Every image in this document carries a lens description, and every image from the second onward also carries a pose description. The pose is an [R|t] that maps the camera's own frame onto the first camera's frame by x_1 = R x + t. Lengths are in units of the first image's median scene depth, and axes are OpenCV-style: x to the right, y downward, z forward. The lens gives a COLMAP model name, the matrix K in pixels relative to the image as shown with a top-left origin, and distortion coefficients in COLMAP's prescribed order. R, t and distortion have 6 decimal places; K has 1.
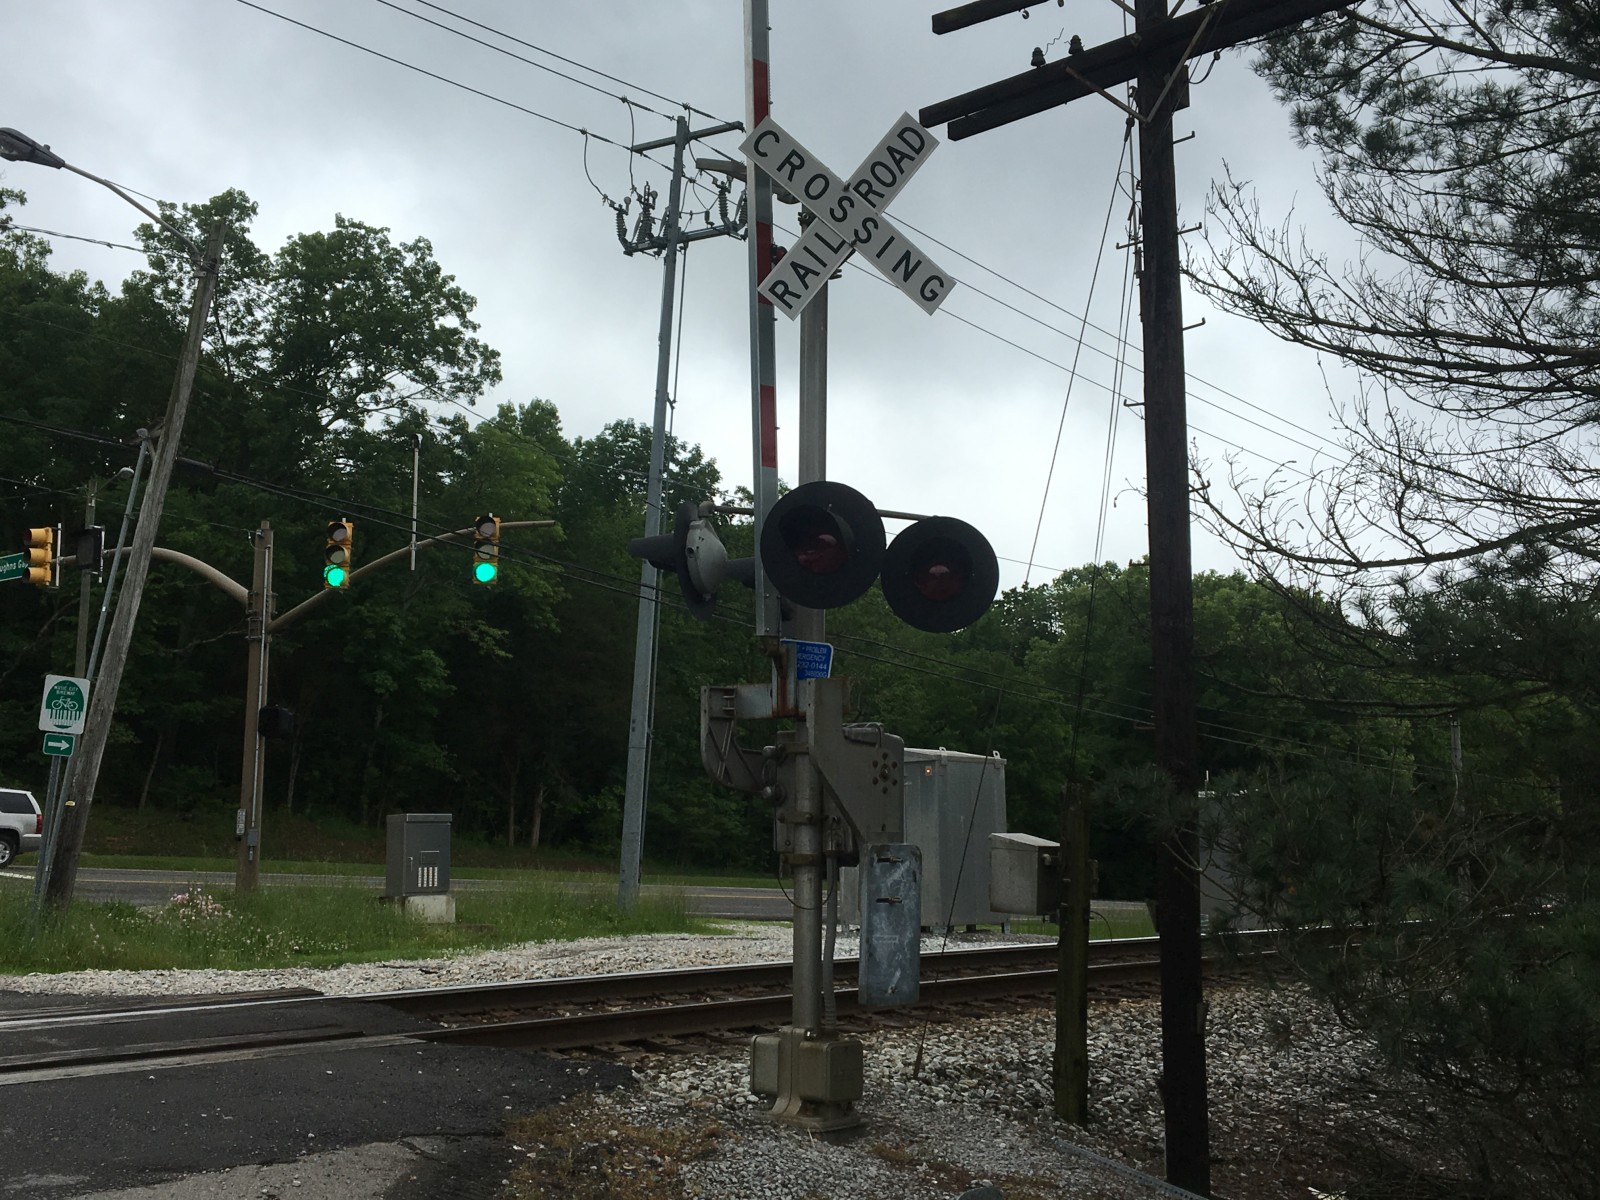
lens RADIAL K [[1771.3, 0, 800.0], [0, 1771.3, 600.0], [0, 0, 1]] dist [0.064967, 0.014007]
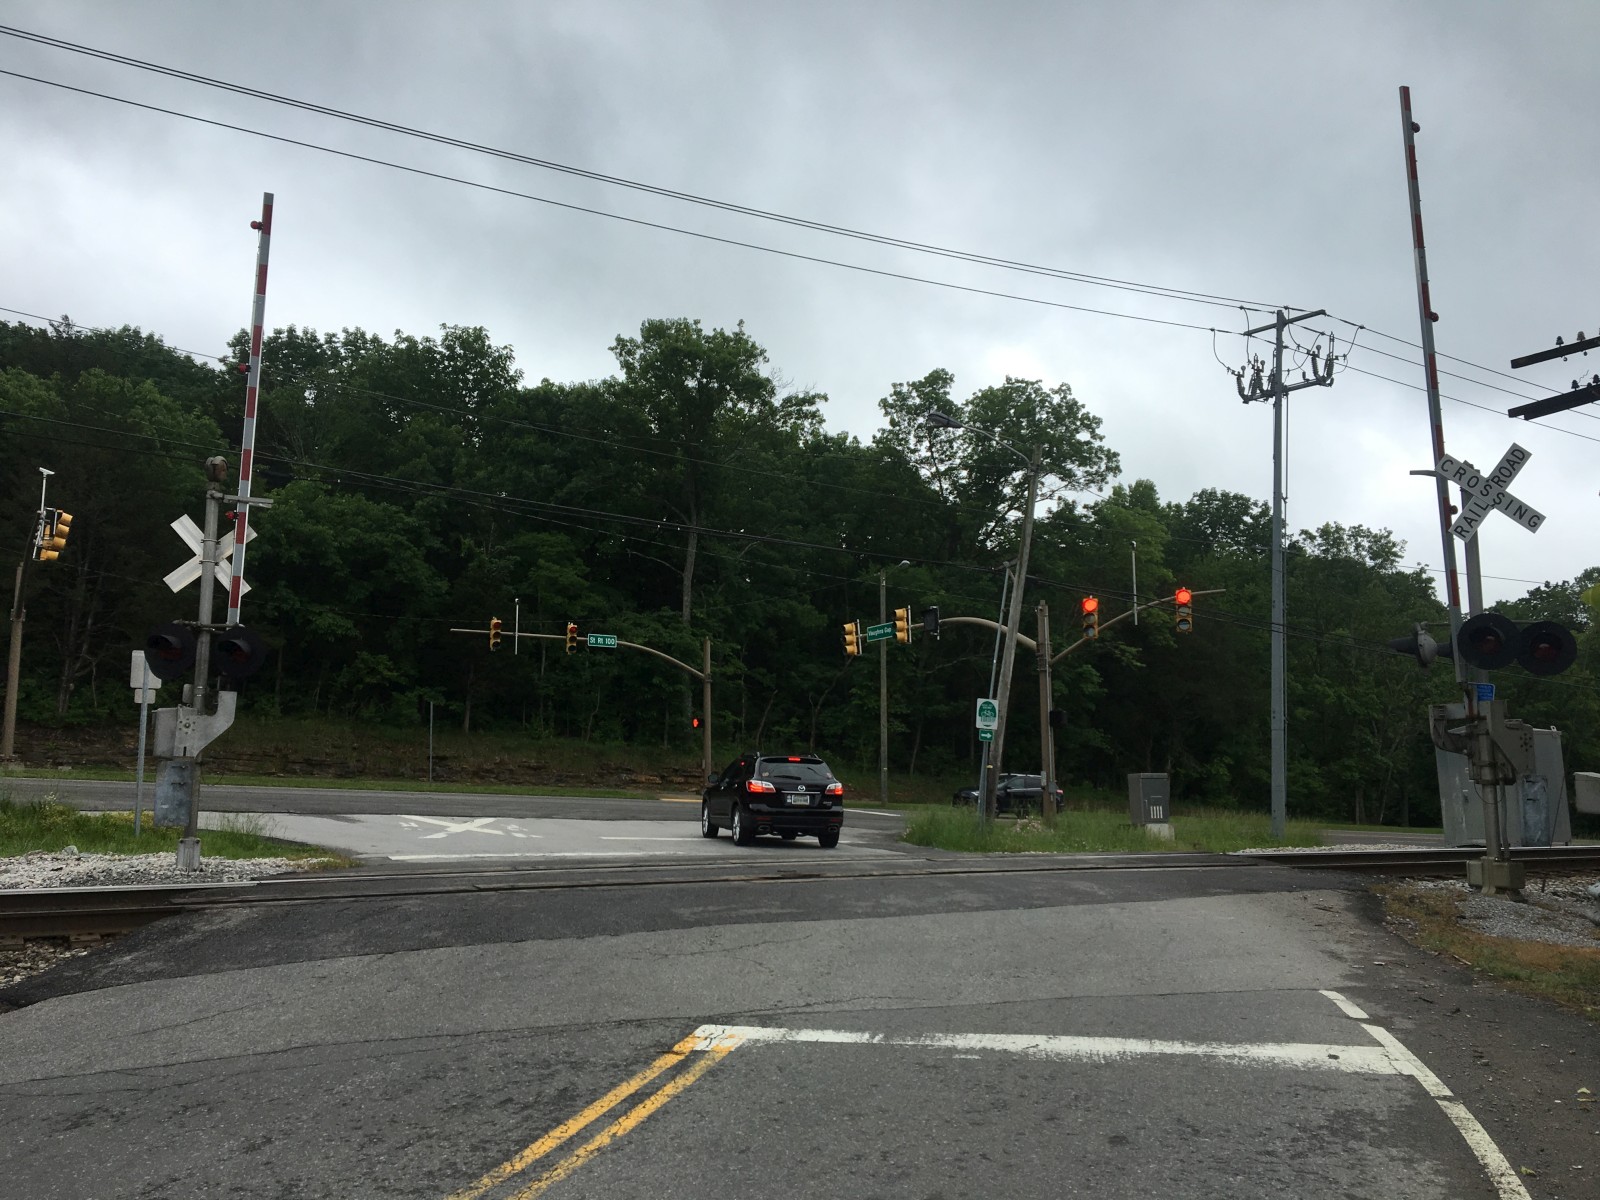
lens RADIAL K [[1357.1, 0, 769.1], [0, 1357.1, 594.4], [0, 0, 1]] dist [0.092258, -0.179623]
pose [[0.923598, -0.063531, -0.378061, -0.022939], [0.057317, 0.997972, -0.027679, -0.012914], [0.379053, 0.003895, 0.925367, -0.130737]]
